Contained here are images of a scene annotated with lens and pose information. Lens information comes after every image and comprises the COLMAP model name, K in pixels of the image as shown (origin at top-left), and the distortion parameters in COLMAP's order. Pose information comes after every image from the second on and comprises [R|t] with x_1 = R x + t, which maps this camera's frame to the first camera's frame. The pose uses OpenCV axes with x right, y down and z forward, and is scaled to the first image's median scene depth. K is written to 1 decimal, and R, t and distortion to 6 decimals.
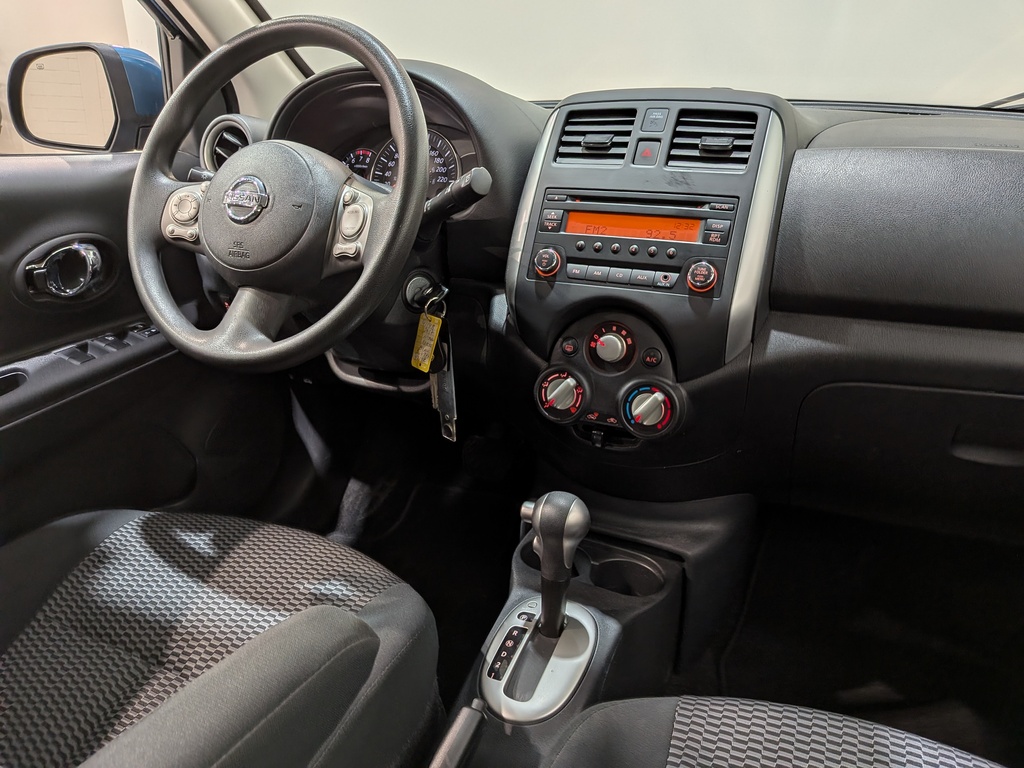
lens RADIAL K [[747.6, 0, 499.7], [0, 747.6, 400.7], [0, 0, 1]] dist [0.060813, -0.105939]
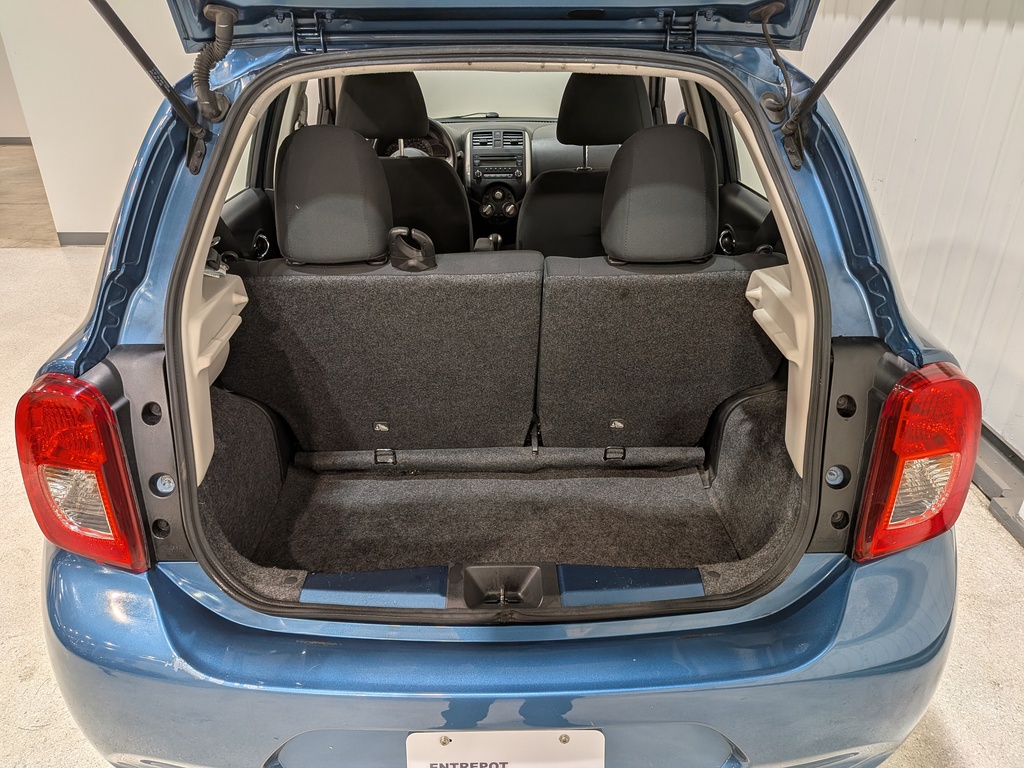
lens RADIAL K [[747.6, 0, 500.9], [0, 747.6, 417.1], [0, 0, 1]] dist [0.060813, -0.105939]
pose [[0.898574, -0.212331, 0.384031, -1.560346], [0.173534, 0.975745, 0.133447, 0.527694], [-0.403051, -0.053270, 0.913626, -2.598504]]
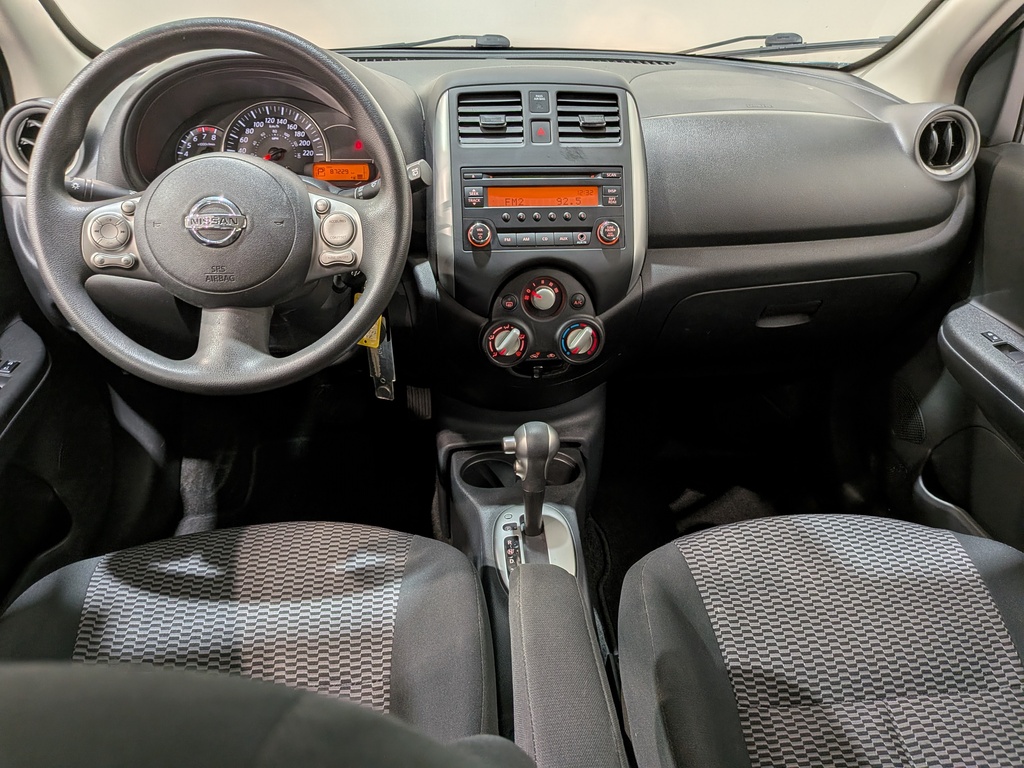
lens RADIAL K [[747.6, 0, 510.2], [0, 747.6, 378.8], [0, 0, 1]] dist [0.060813, -0.105939]
pose [[0.856535, -0.239867, 0.456958, -0.477171], [0.177929, 0.968391, 0.174815, -0.162984], [-0.484447, -0.068429, 0.872140, -0.045257]]
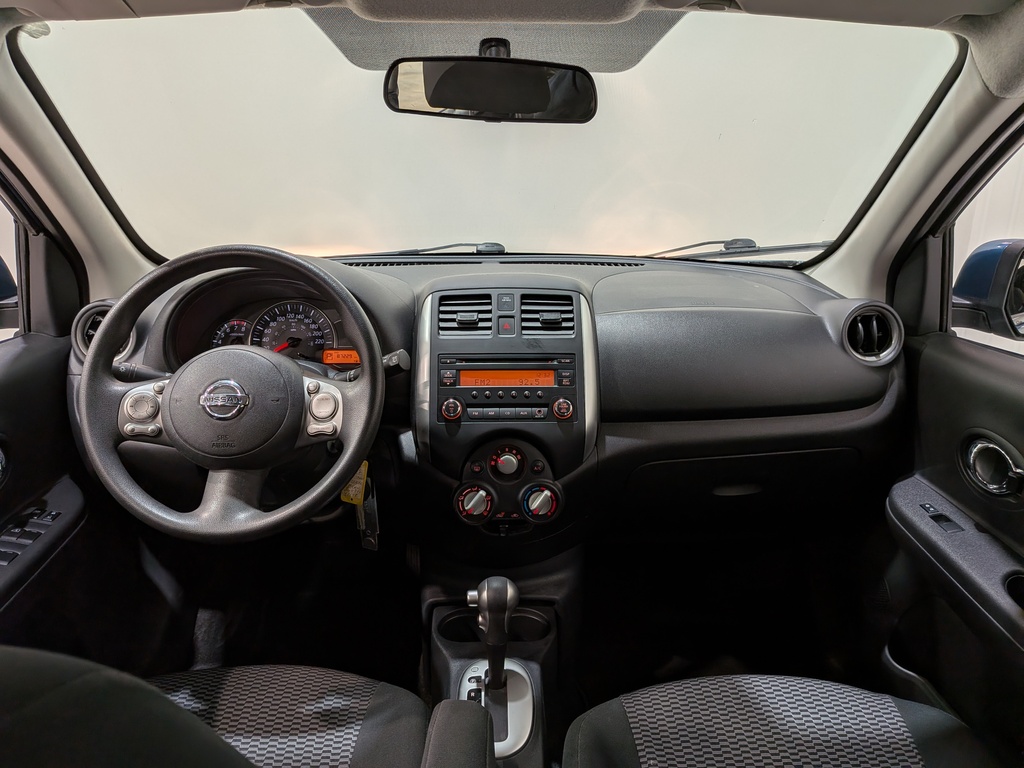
lens RADIAL K [[747.6, 0, 503.5], [0, 747.6, 380.0], [0, 0, 1]] dist [0.060813, -0.105939]
pose [[0.894091, -0.128962, 0.428916, -0.426238], [0.167555, 0.984422, -0.053289, -0.149220], [-0.415362, 0.119512, 0.901771, -0.266203]]
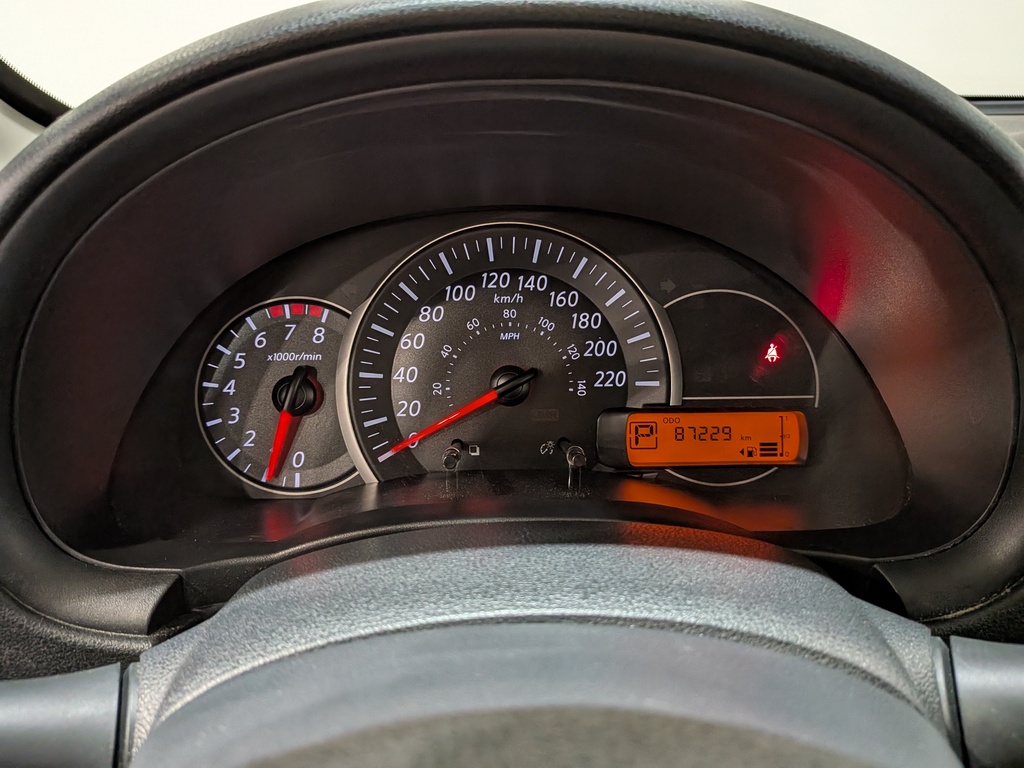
lens RADIAL K [[747.6, 0, 512.9], [0, 747.6, 378.8], [0, 0, 1]] dist [0.060813, -0.105939]
pose [[0.896450, -0.175257, 0.407016, -0.303160], [0.176910, 0.983643, 0.033903, -0.393447], [-0.406300, 0.041613, 0.912792, 0.917566]]
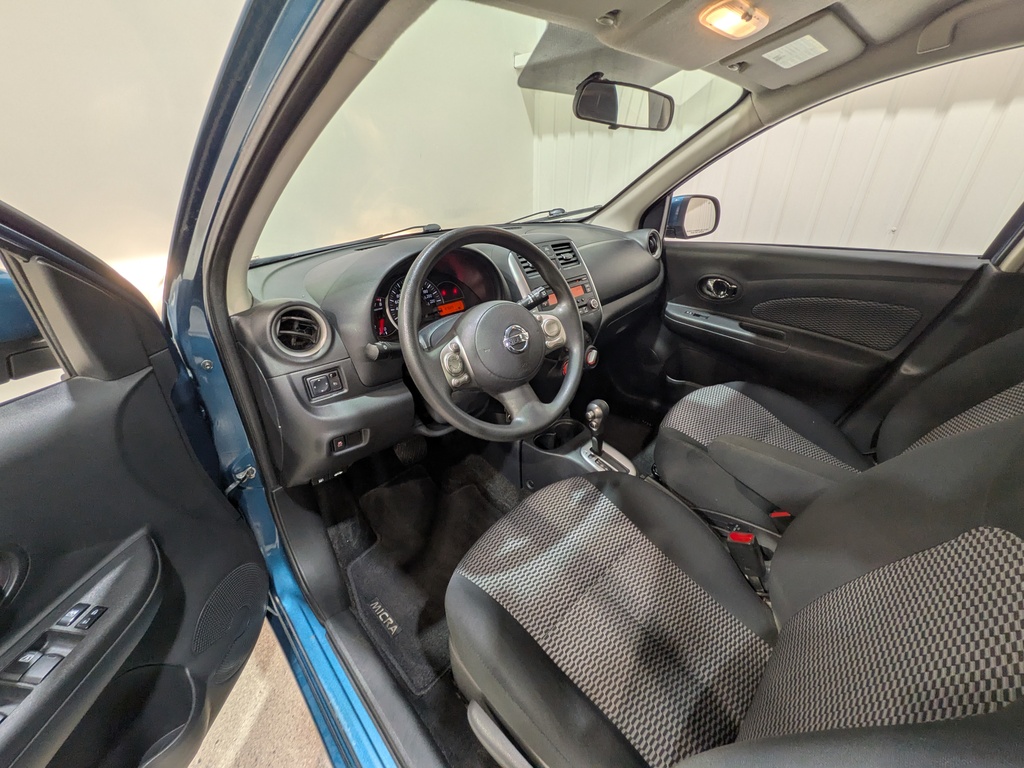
lens RADIAL K [[412.7, 0, 519.8], [0, 412.7, 367.8], [0, 0, 1]] dist [-0.001949, -0.000255]
pose [[0.344677, -0.413822, 0.842585, -1.088990], [0.367409, 0.885452, 0.284579, -0.447163], [-0.863834, 0.211486, 0.457236, 0.543631]]
